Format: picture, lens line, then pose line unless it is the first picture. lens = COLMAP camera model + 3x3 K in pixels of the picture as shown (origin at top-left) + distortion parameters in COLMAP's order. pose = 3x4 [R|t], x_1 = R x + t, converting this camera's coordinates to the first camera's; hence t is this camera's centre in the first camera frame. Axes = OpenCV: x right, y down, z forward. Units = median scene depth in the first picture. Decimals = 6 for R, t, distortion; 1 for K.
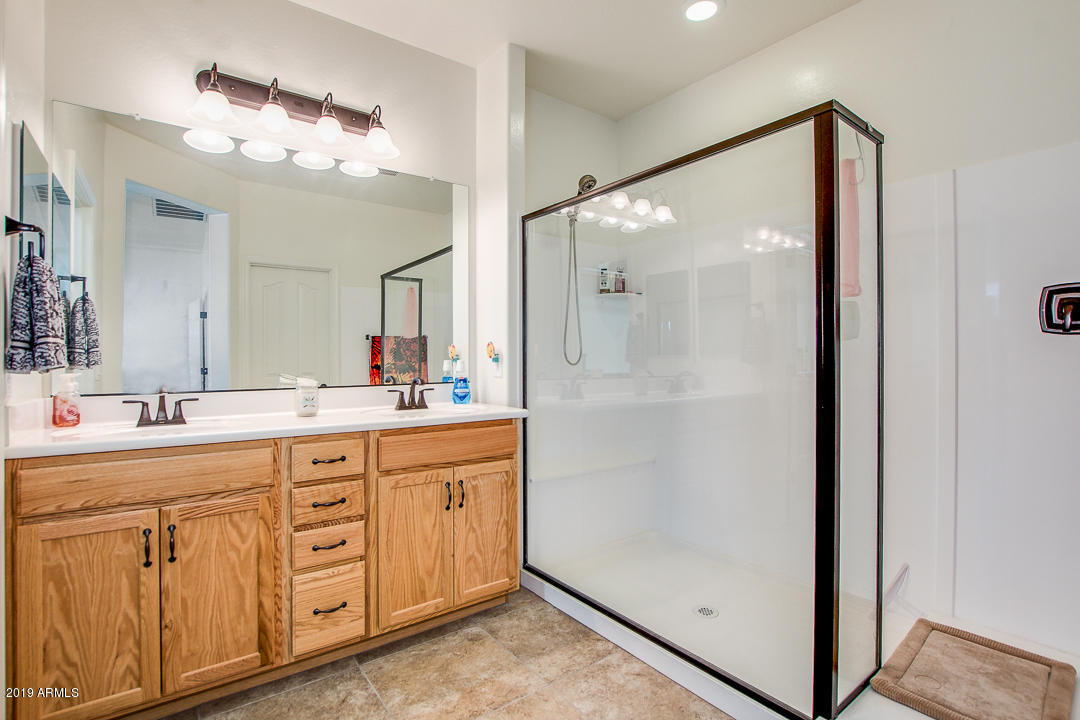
lens RADIAL K [[514.3, 0, 538.8], [0, 514.3, 353.6], [0, 0, 1]] dist [-0.013088, 0.000302]
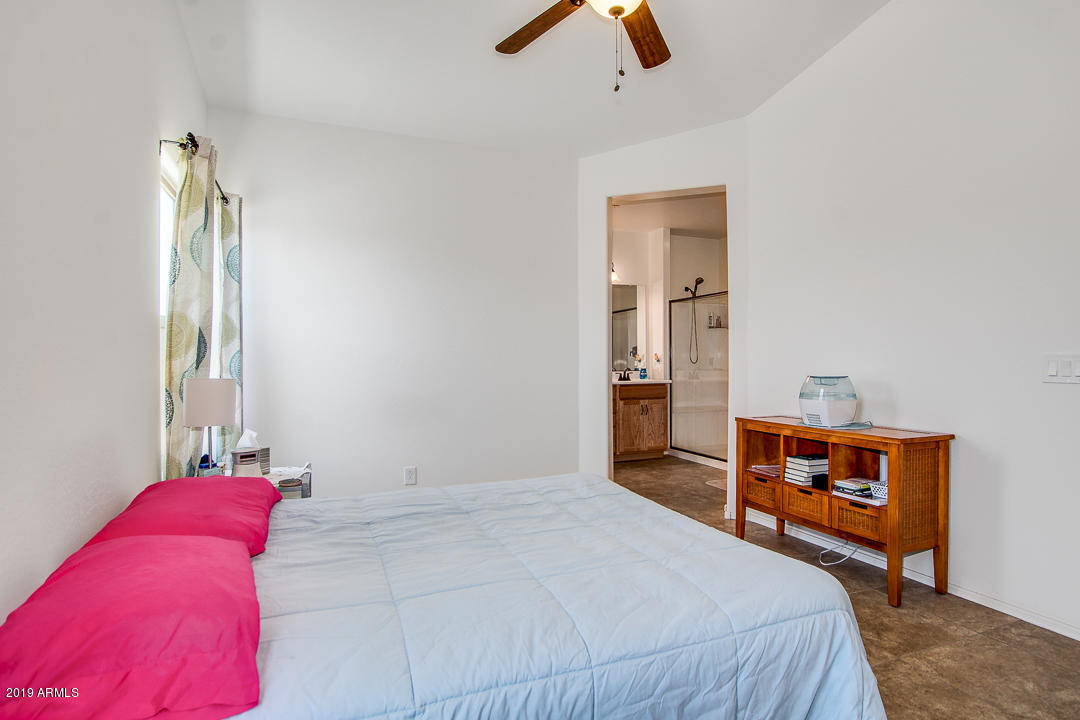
lens RADIAL K [[514.3, 0, 538.8], [0, 514.3, 353.6], [0, 0, 1]] dist [-0.013088, 0.000302]
pose [[0.960664, -0.000194, -0.277714, 0.049705], [0.000156, 1.000000, -0.000157, -0.022889], [0.277714, 0.000108, 0.960664, -1.533503]]
